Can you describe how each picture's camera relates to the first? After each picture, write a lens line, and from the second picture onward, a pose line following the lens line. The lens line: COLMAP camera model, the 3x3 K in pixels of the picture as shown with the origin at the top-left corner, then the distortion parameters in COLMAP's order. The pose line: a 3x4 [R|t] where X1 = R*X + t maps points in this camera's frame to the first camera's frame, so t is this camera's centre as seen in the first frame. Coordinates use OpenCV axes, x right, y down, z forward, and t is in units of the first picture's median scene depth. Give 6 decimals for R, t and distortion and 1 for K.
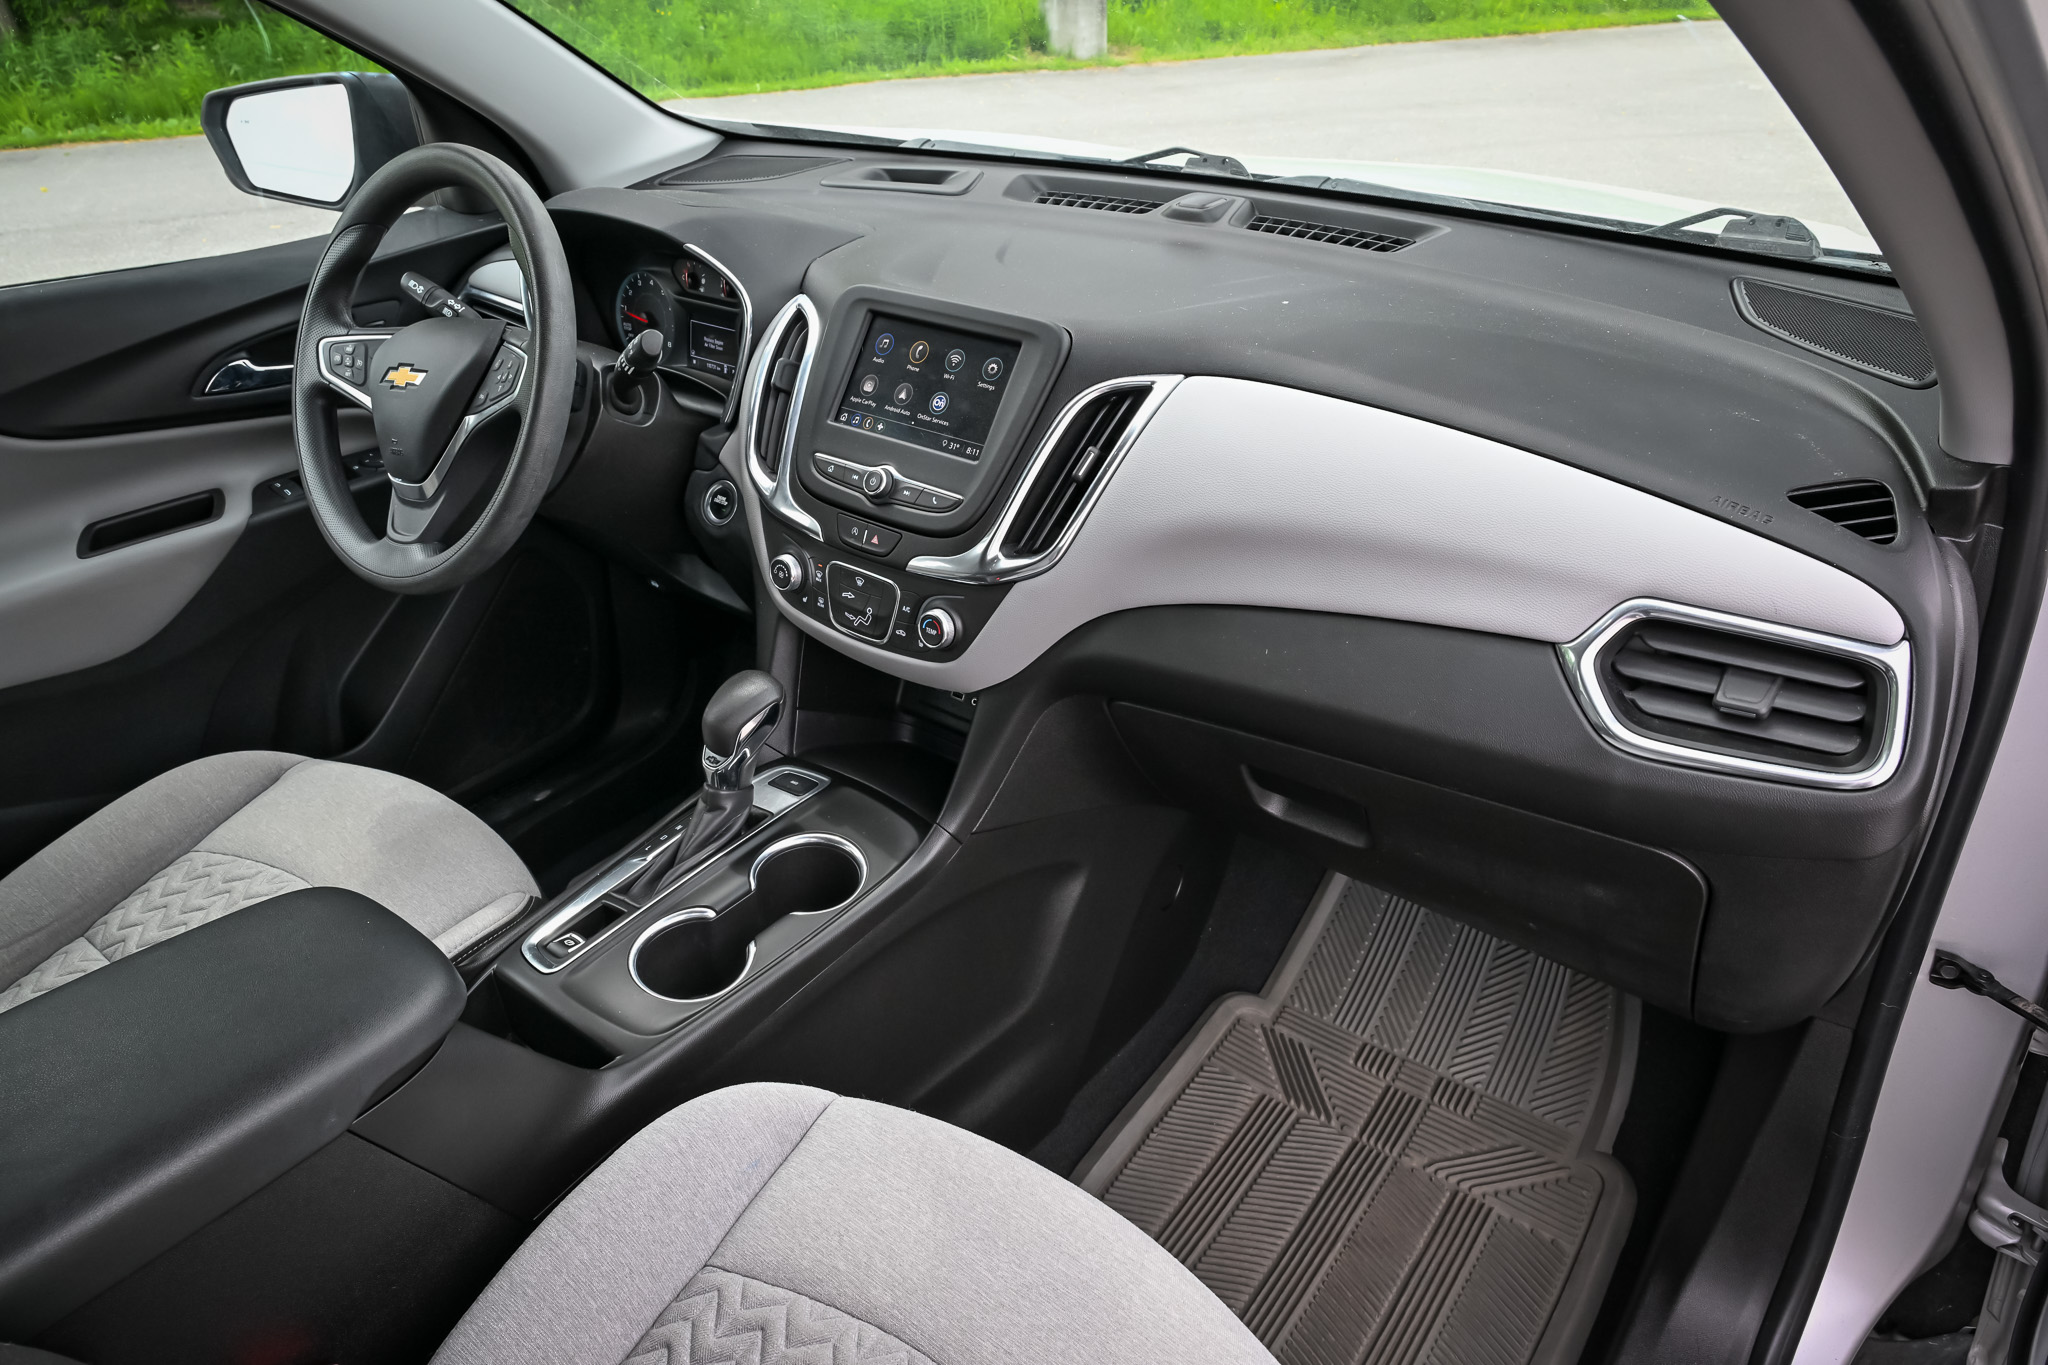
lens RADIAL K [[1353.3, 0, 1024.7], [0, 1353.3, 679.1], [0, 0, 1]] dist [0.002919, 0.000796]
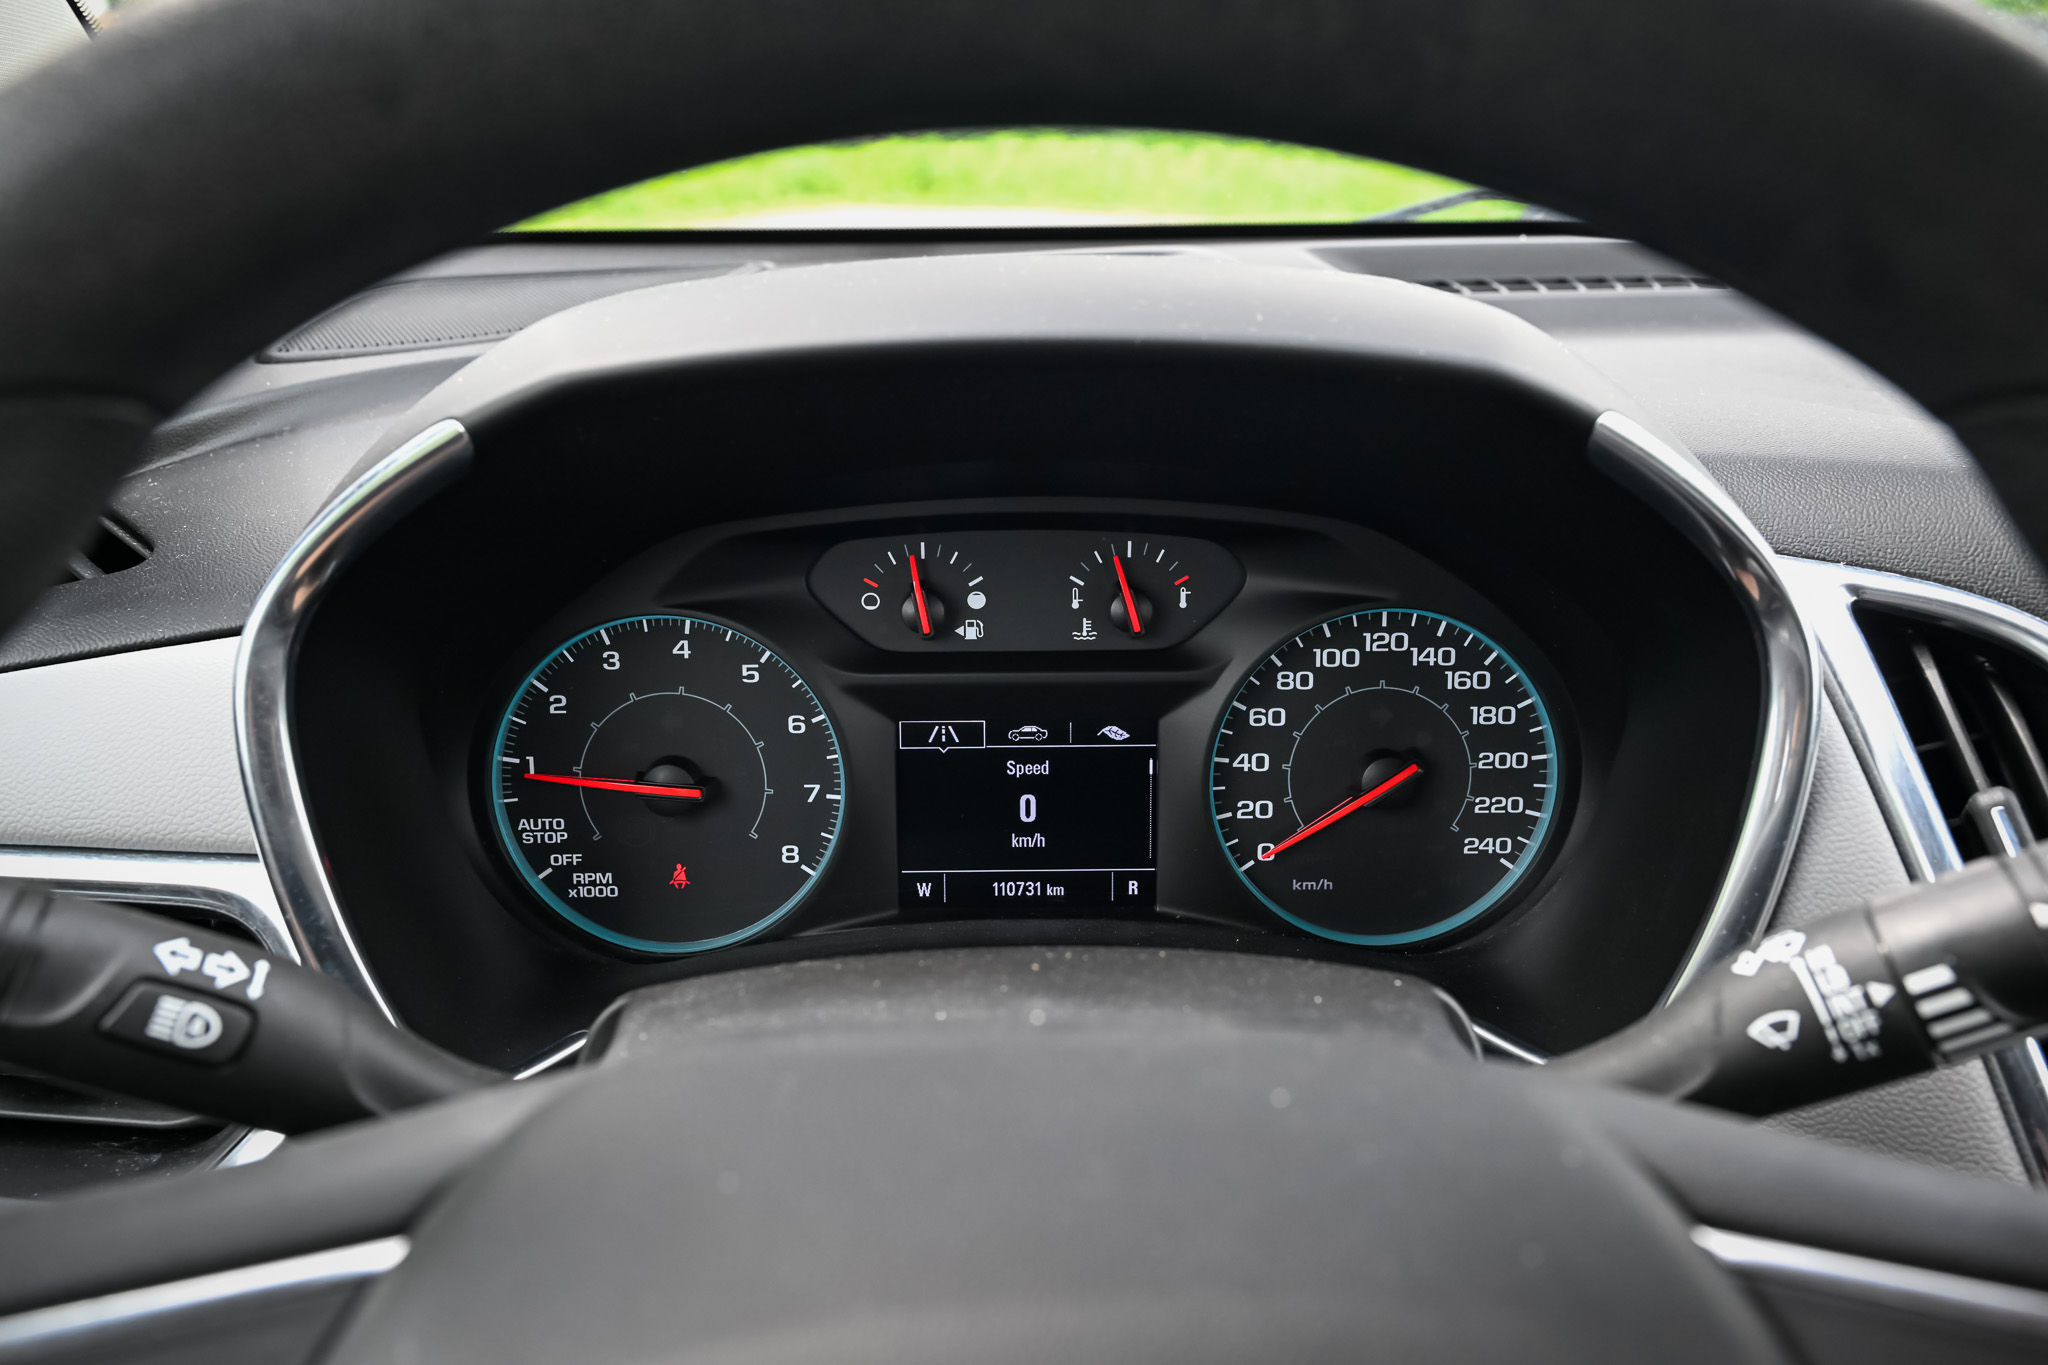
lens RADIAL K [[1610.4, 0, 1027.2], [0, 1610.4, 681.8], [0, 0, 1]] dist [-0.008410, 0.002461]
pose [[0.775096, -0.198628, 0.599811, -0.537558], [0.308481, 0.947436, -0.084884, -0.310470], [-0.551422, 0.250823, 0.795626, 0.925272]]
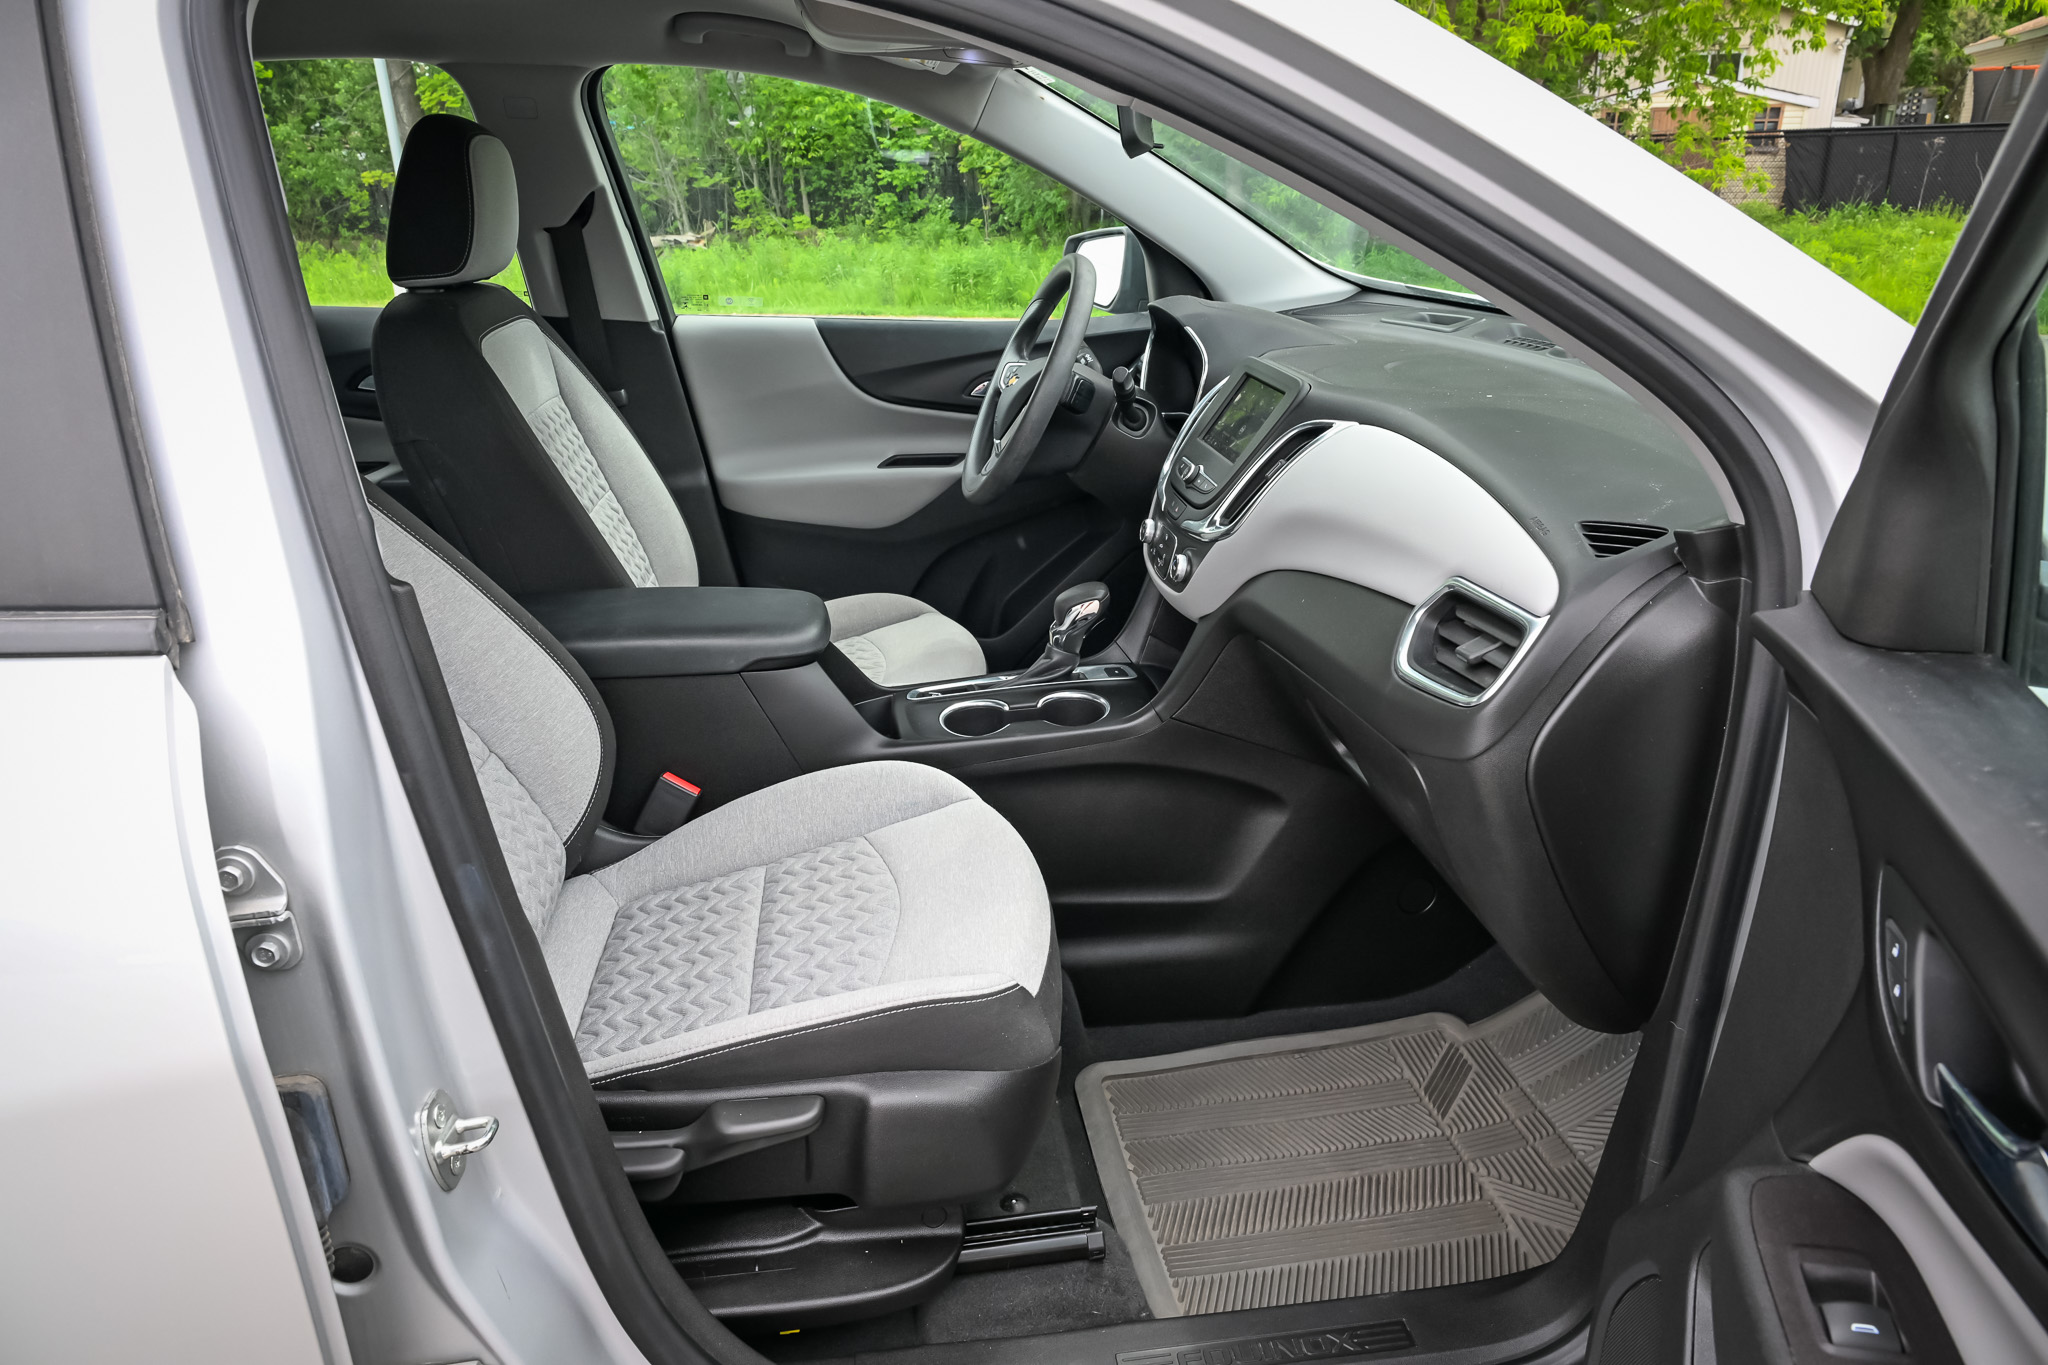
lens RADIAL K [[1353.3, 0, 1038.0], [0, 1353.3, 680.4], [0, 0, 1]] dist [0.002919, 0.000796]
pose [[0.725125, 0.256684, -0.638989, 0.781697], [-0.348651, 0.937055, -0.019230, 0.156841], [0.593832, 0.236728, 0.768975, -0.200106]]
